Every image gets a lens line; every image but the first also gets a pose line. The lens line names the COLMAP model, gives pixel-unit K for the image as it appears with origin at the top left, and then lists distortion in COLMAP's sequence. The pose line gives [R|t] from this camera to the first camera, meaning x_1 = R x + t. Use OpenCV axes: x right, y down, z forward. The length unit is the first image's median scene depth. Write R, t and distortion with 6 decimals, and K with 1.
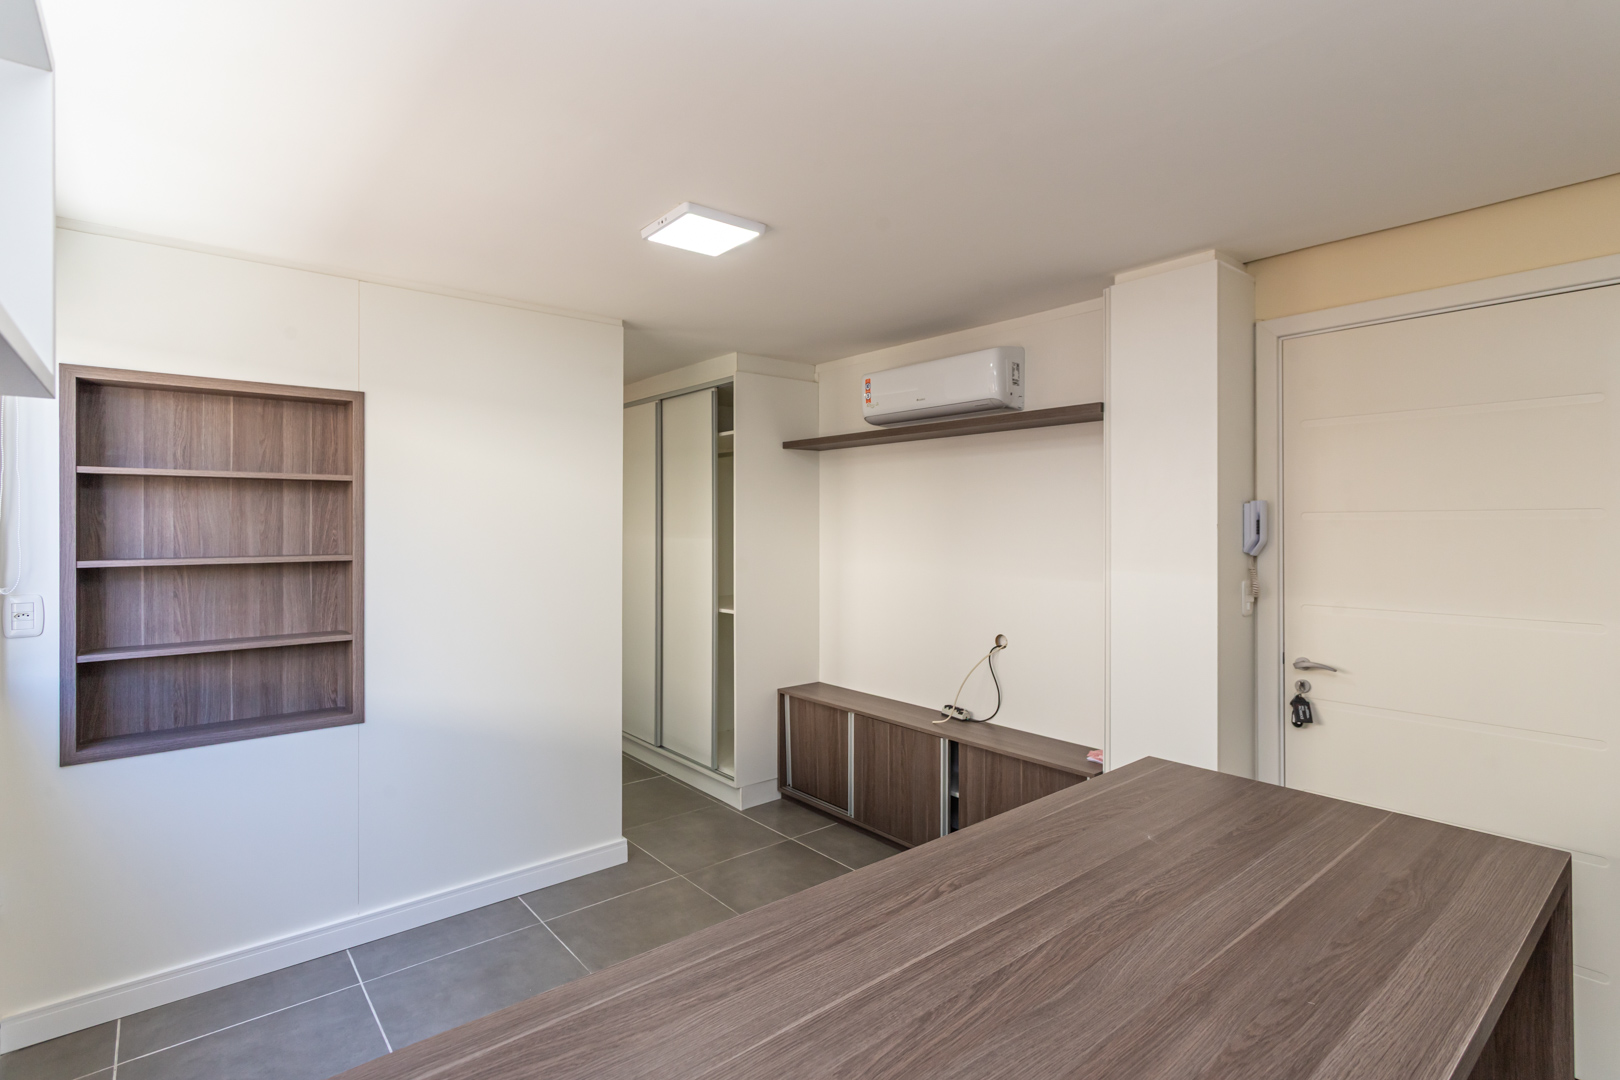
lens RADIAL K [[772.5, 0, 789.6], [0, 772.5, 531.2], [0, 0, 1]] dist [-0.000836, 0.000430]
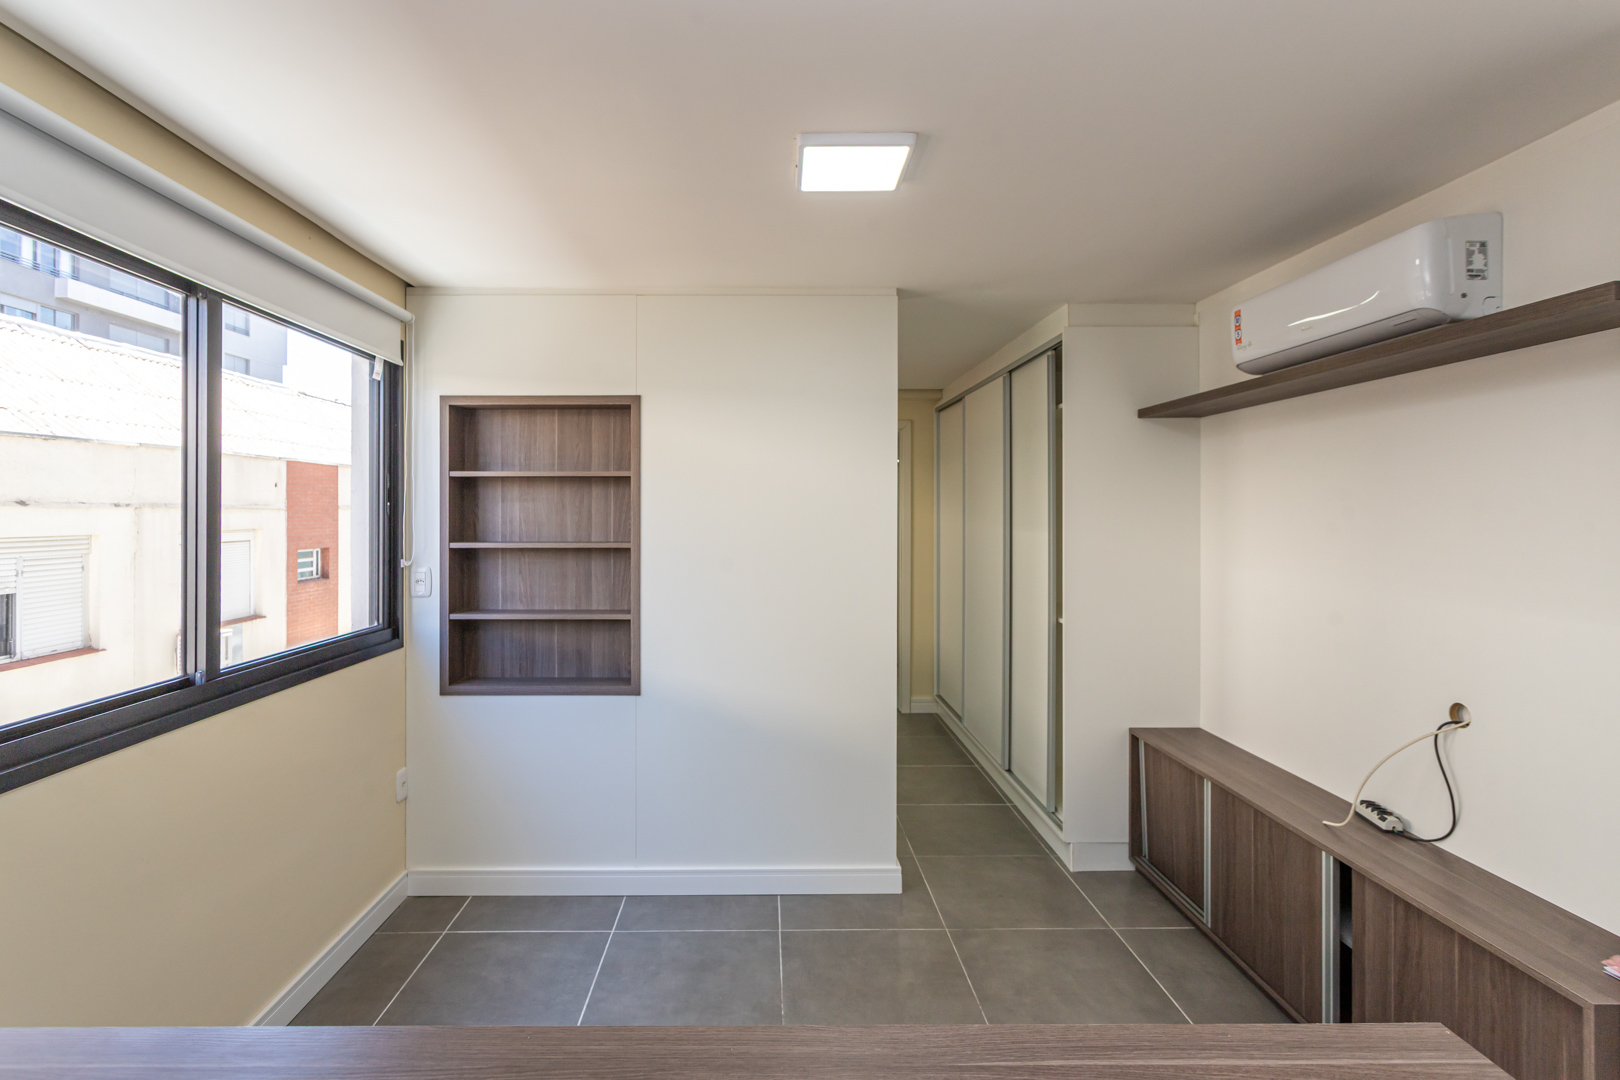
lens RADIAL K [[775.6, 0, 766.7], [0, 775.6, 518.2], [0, 0, 1]] dist [-0.000579, 0.000222]
pose [[0.780851, 0.005610, -0.624692, 0.282287], [-0.007629, 0.999971, -0.000557, -0.005779], [0.624670, 0.005201, 0.780871, 0.248256]]
